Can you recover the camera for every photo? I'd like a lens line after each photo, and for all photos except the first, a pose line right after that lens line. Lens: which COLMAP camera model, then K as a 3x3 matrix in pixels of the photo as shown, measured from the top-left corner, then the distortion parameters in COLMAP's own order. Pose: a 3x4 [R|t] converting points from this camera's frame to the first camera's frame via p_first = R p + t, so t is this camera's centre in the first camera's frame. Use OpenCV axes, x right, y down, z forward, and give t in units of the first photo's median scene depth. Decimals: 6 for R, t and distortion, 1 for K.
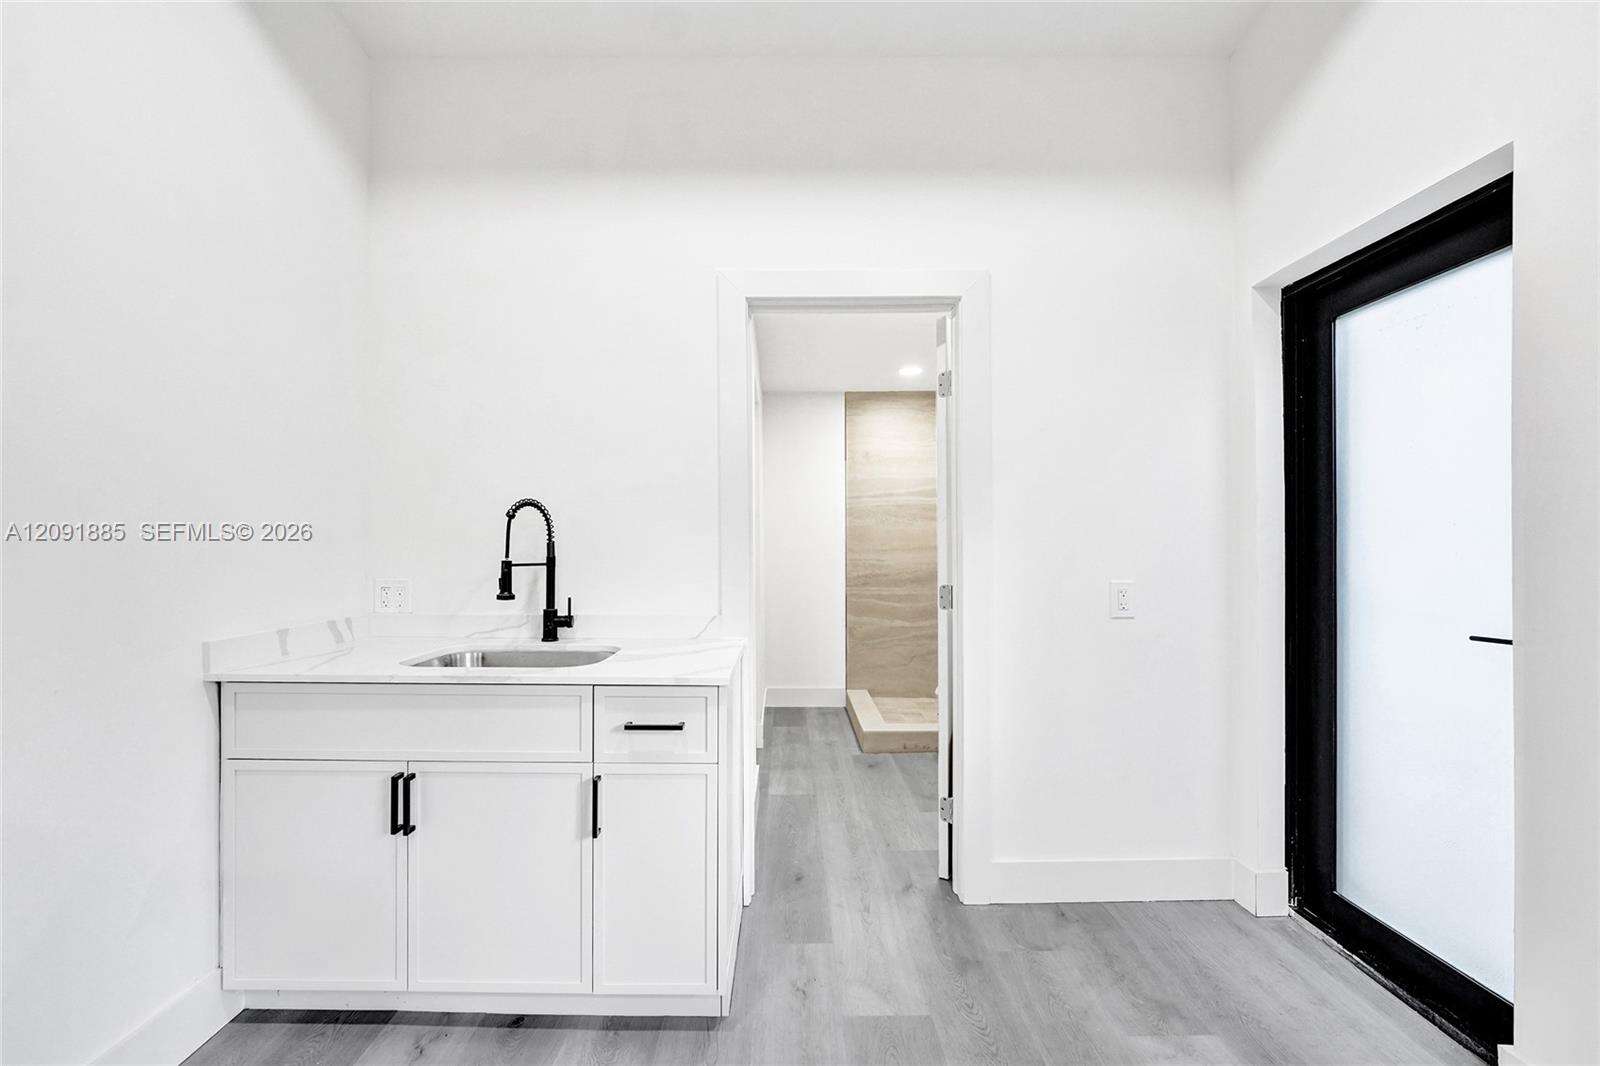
lens RADIAL K [[679.4, 0, 787.0], [0, 679.4, 545.8], [0, 0, 1]] dist [-0.003904, 0.000785]
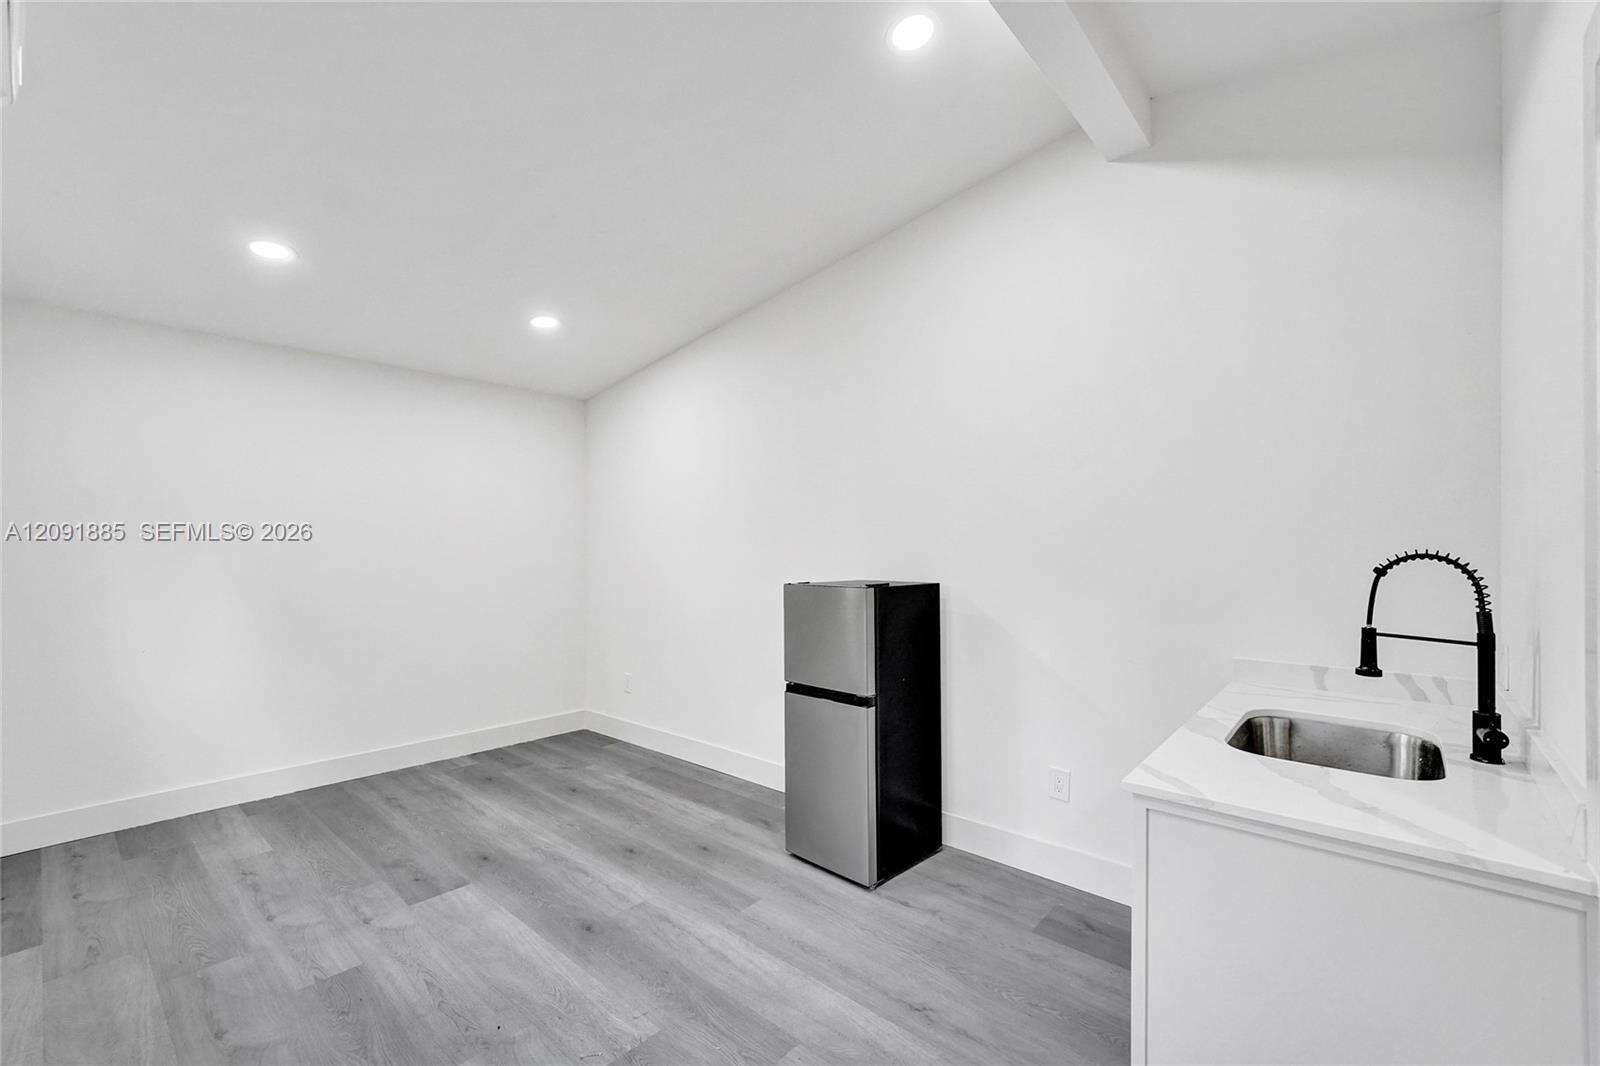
lens RADIAL K [[679.4, 0, 790.4], [0, 679.4, 538.2], [0, 0, 1]] dist [-0.003904, 0.000785]
pose [[-0.668715, -0.003821, -0.743509, 0.600007], [0.000543, 0.999984, -0.005628, -0.074317], [0.743518, -0.004167, -0.668703, 0.935030]]
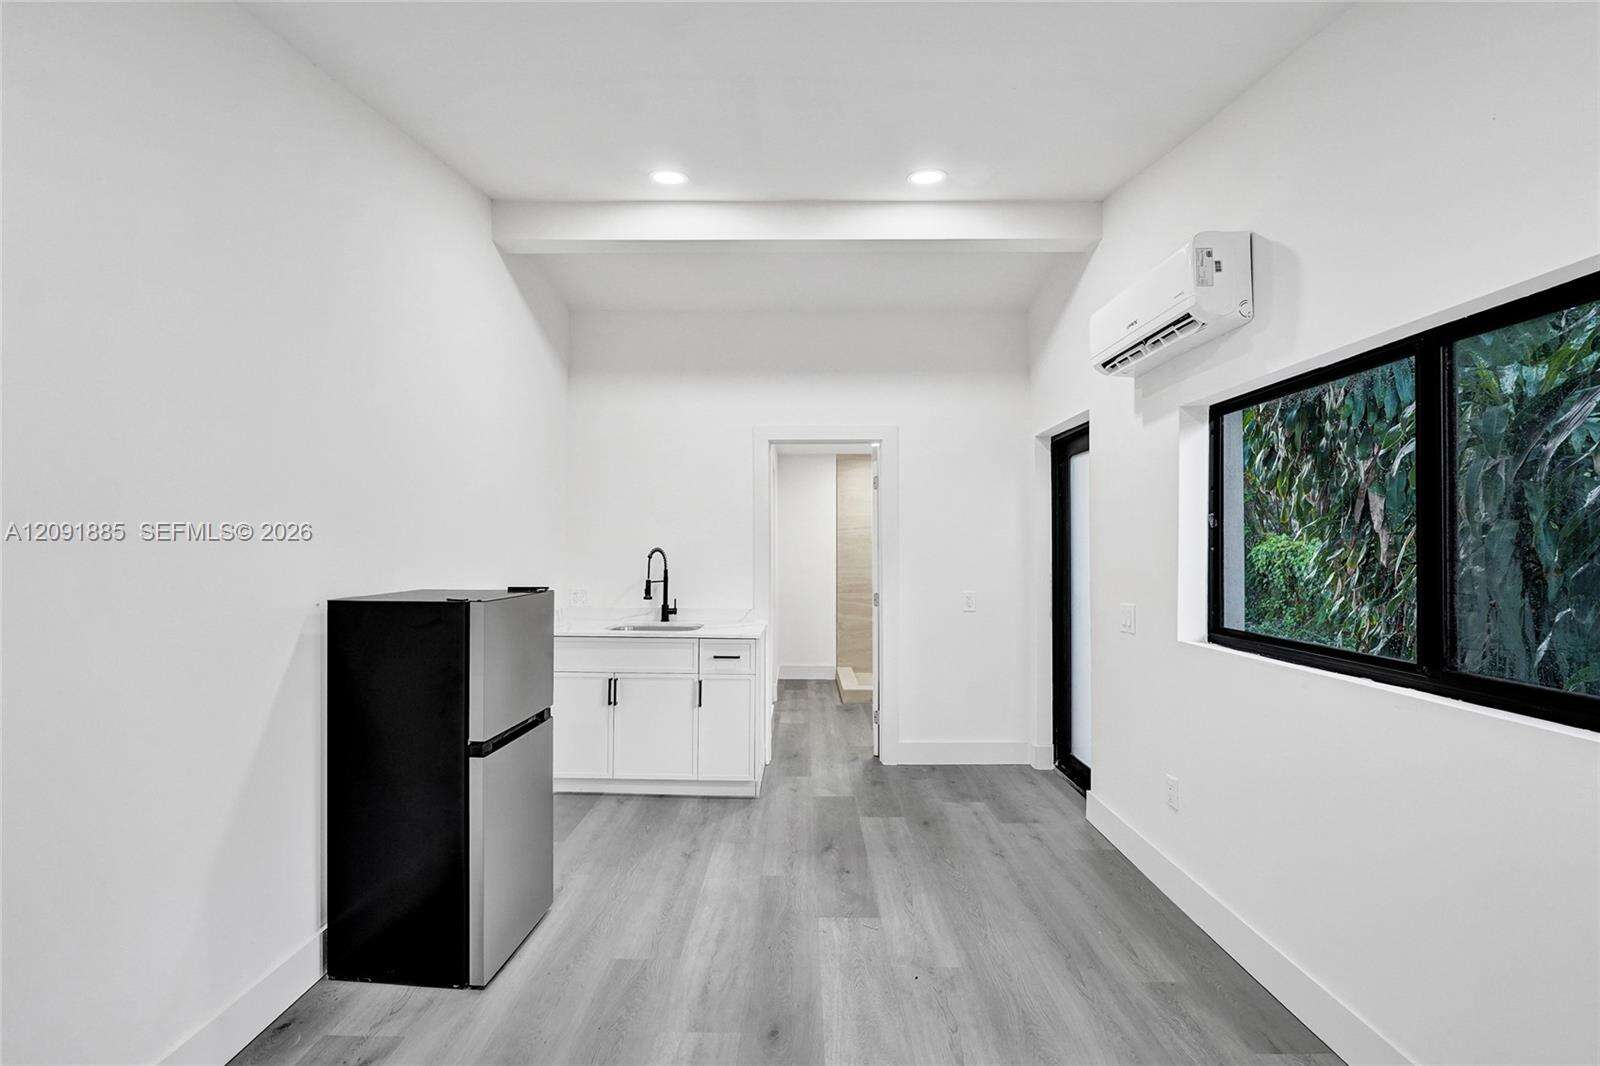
lens RADIAL K [[679.4, 0, 799.5], [0, 679.4, 538.5], [0, 0, 1]] dist [-0.003904, 0.000785]
pose [[0.999967, 0.006663, -0.004561, 0.035786], [-0.006734, 0.999853, -0.015762, -0.064598], [0.004455, 0.015792, 0.999865, -0.904137]]
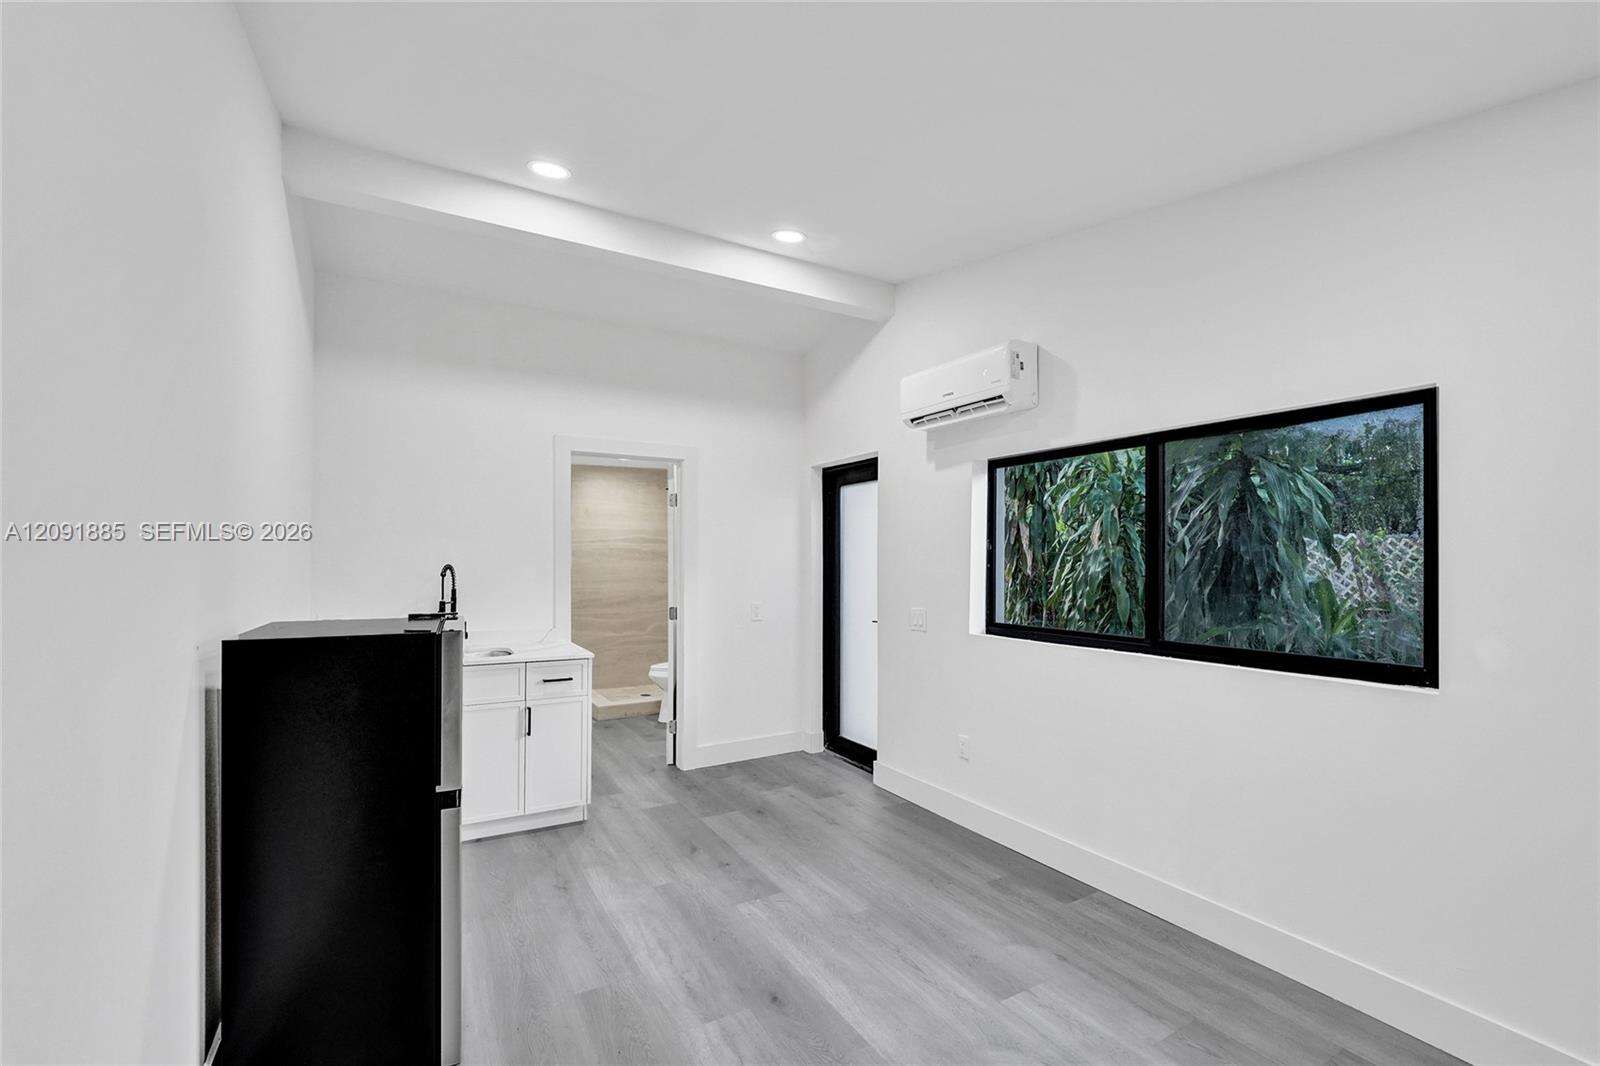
lens RADIAL K [[679.4, 0, 802.0], [0, 679.4, 559.3], [0, 0, 1]] dist [-0.003904, 0.000785]
pose [[0.862114, 0.006636, 0.506671, -0.456018], [-0.004543, 0.999975, -0.005367, -0.074179], [-0.506694, 0.002325, 0.862123, -0.890923]]
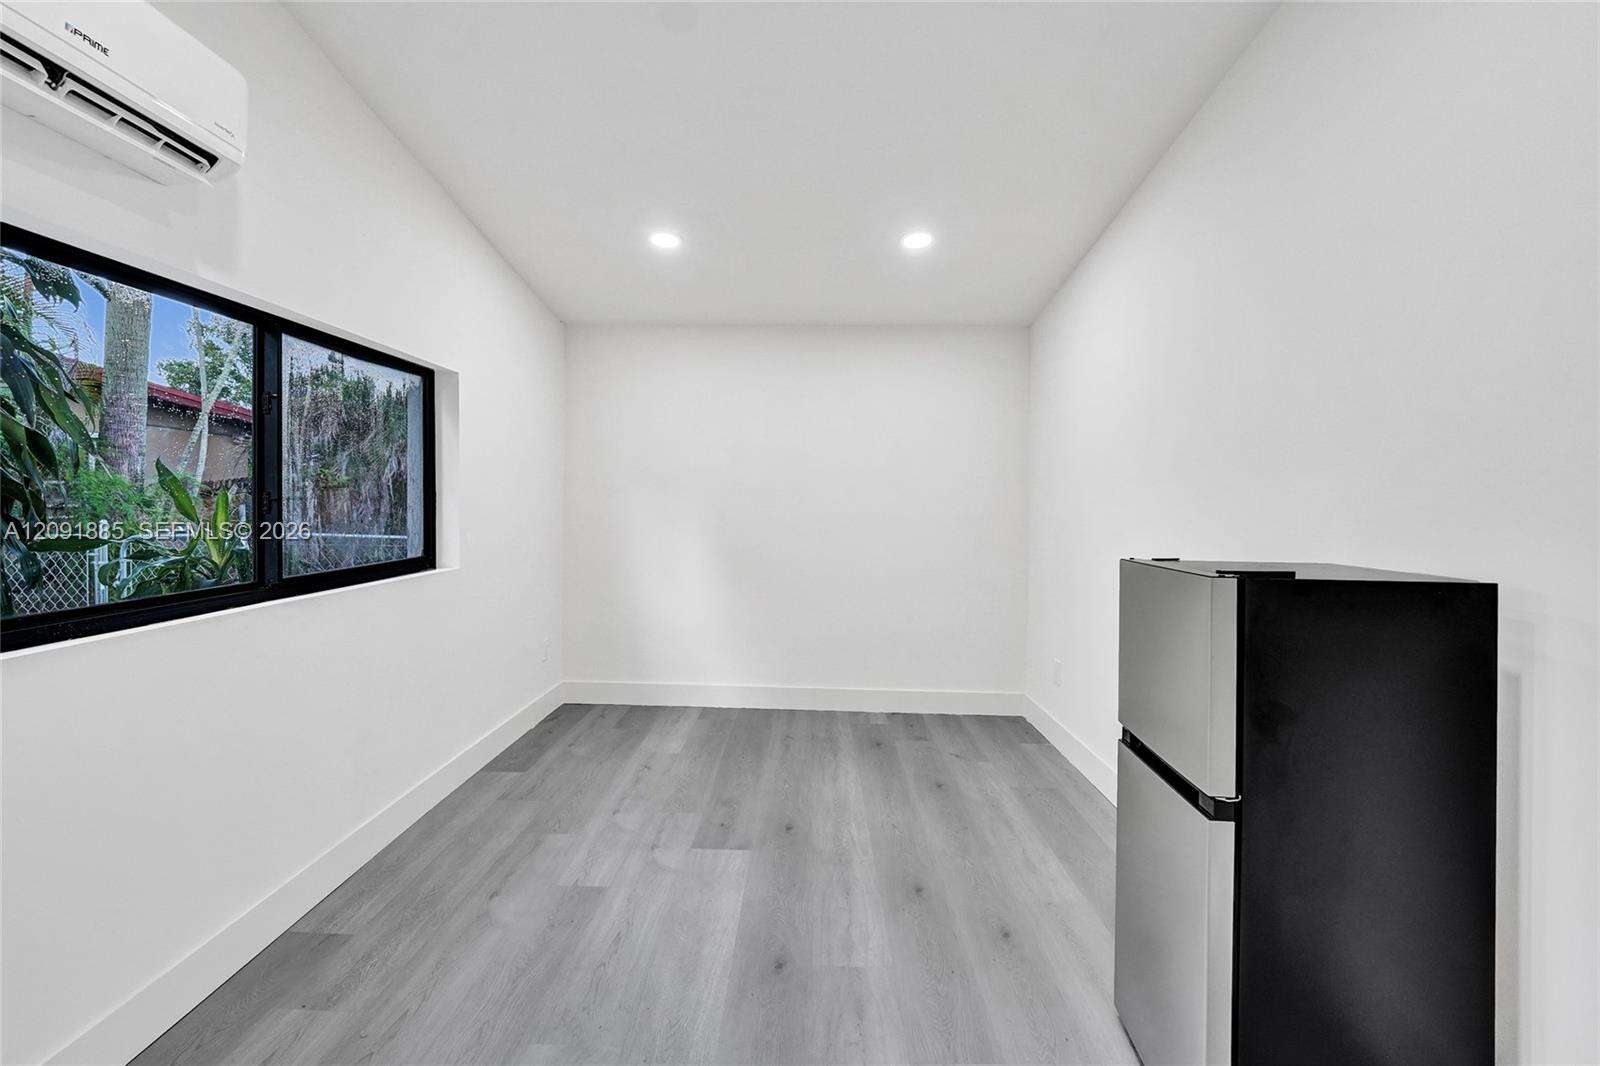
lens RADIAL K [[679.4, 0, 785.1], [0, 679.4, 498.7], [0, 0, 1]] dist [-0.003904, 0.000785]
pose [[-0.999242, -0.007570, 0.038175, -0.032596], [-0.007554, 0.999971, 0.000574, -0.058948], [-0.038178, 0.000286, -0.999271, 0.839045]]
